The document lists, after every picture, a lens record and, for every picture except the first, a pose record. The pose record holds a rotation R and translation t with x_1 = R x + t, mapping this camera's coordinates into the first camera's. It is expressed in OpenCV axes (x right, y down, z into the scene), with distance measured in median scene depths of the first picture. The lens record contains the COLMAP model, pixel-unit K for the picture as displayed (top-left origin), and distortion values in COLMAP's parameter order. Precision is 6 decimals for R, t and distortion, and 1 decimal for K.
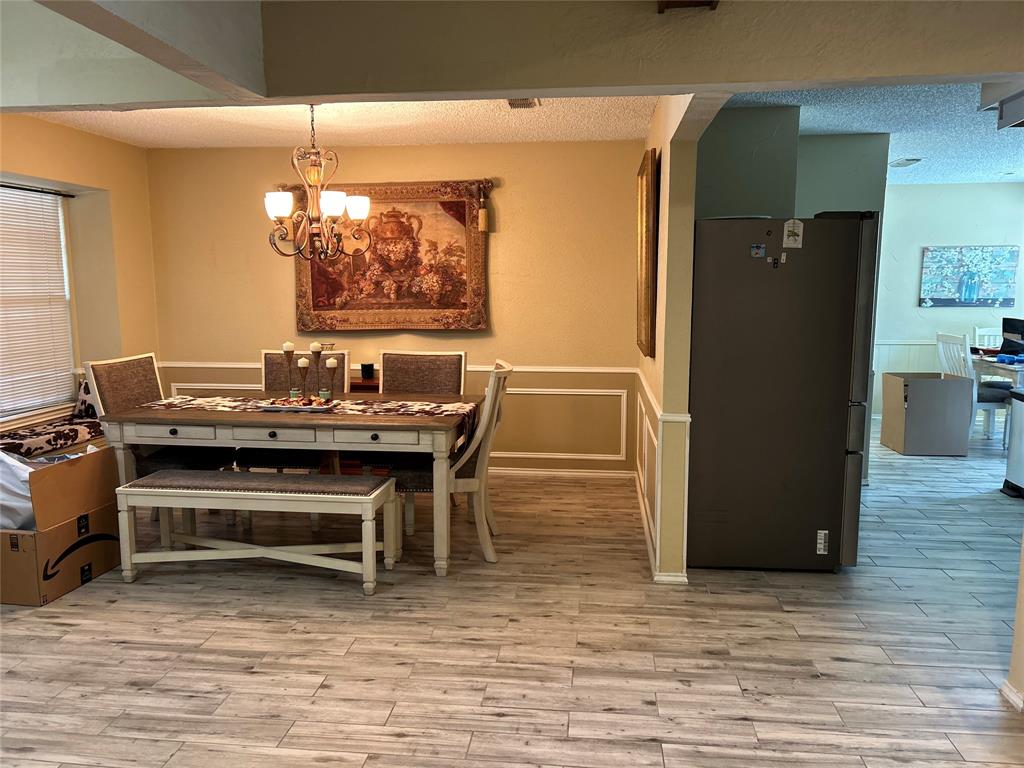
lens RADIAL K [[769.8, 0, 513.3], [0, 769.8, 388.3], [0, 0, 1]] dist [0.045307, -0.052530]
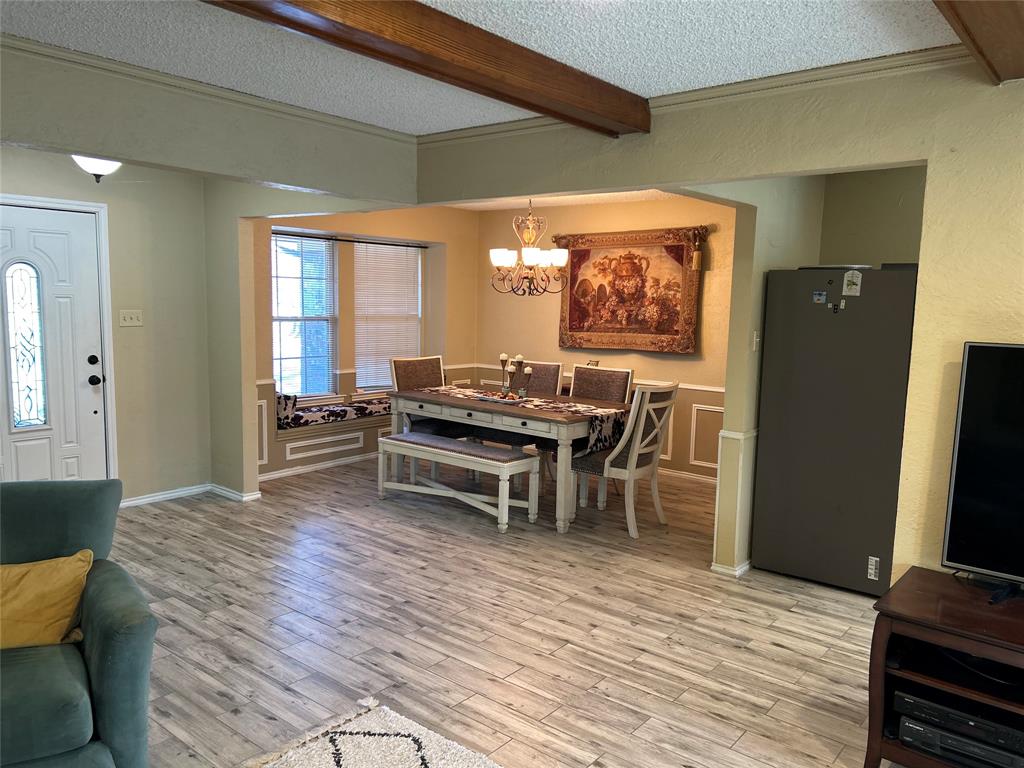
lens RADIAL K [[769.8, 0, 512.6], [0, 769.8, 380.9], [0, 0, 1]] dist [0.045307, -0.052530]
pose [[0.837482, 0.079241, -0.540689, 0.556248], [-0.096056, 0.995372, -0.002905, -0.008510], [0.537957, 0.054369, 0.841217, -0.192196]]
